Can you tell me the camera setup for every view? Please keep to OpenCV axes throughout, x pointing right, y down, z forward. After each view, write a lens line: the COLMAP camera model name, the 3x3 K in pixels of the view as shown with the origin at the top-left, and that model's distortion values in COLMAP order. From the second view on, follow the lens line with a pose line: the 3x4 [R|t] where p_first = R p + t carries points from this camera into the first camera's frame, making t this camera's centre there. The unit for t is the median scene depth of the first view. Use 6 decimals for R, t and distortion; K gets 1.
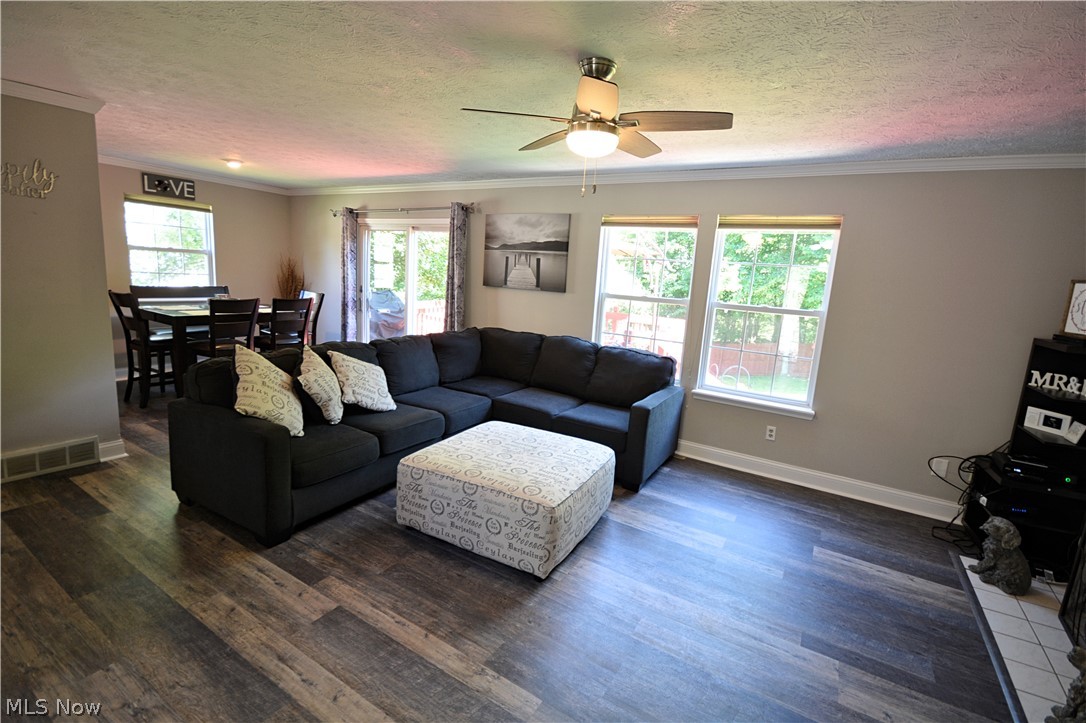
lens RADIAL K [[493.4, 0, 548.7], [0, 493.4, 357.4], [0, 0, 1]] dist [-0.018853, -0.001374]
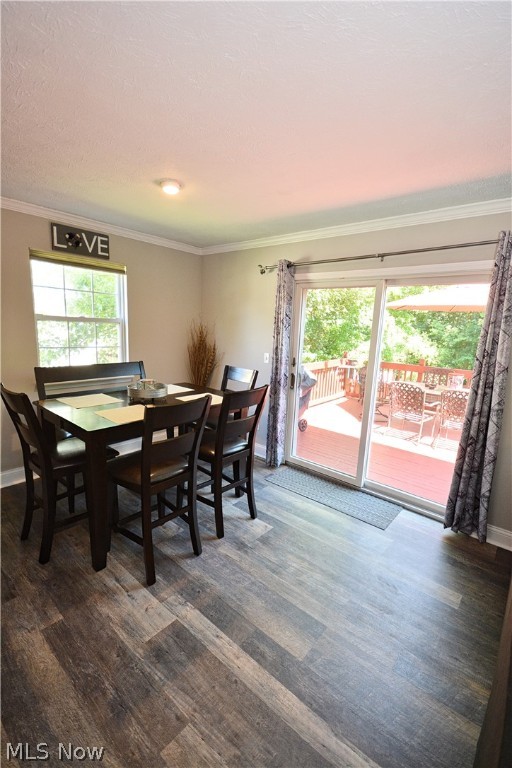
lens RADIAL K [[348.9, 0, 252.0], [0, 348.9, 386.5], [0, 0, 1]] dist [-0.018853, -0.001374]
pose [[0.980742, 0.010713, -0.195013, -0.371975], [-0.011020, 0.999939, -0.000490, -0.108495], [0.194996, 0.002630, 0.980800, 0.471577]]
